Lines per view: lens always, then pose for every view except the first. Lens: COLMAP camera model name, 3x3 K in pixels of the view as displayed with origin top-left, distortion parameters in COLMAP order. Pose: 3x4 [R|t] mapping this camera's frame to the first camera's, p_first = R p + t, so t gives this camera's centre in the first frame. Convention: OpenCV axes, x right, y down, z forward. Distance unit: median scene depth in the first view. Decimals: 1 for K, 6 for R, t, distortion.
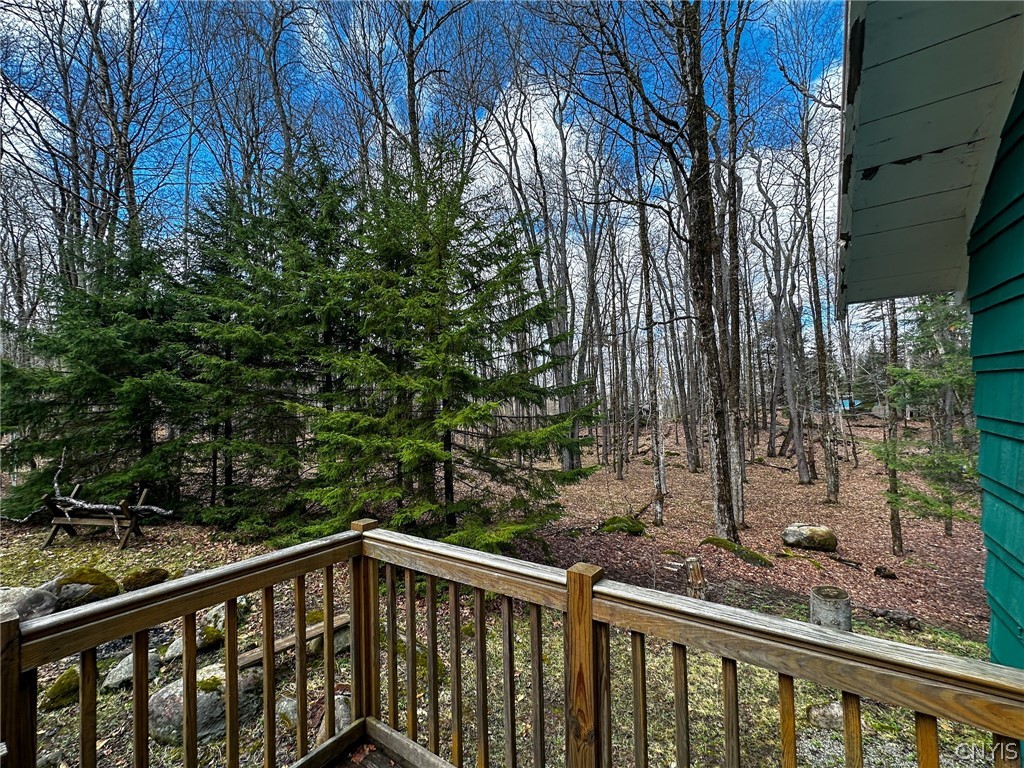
lens RADIAL K [[415.1, 0, 512.0], [0, 415.1, 384.0], [0, 0, 1]] dist [-0.001437, 0.000118]
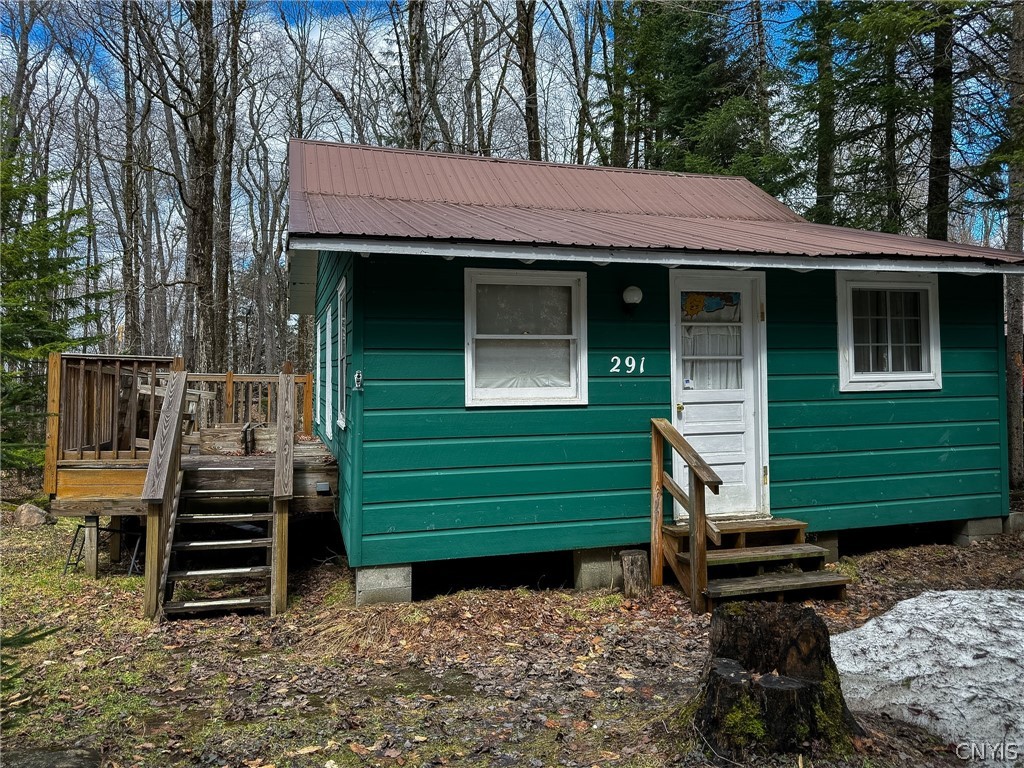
lens RADIAL K [[780.8, 0, 512.0], [0, 780.8, 384.0], [0, 0, 1]] dist [-0.001239, 0.000212]
pose [[0.626515, 0.039192, 0.778423, -0.251445], [-0.055257, 0.998455, -0.005796, 0.026128], [-0.777448, -0.039382, 0.627713, -0.374589]]
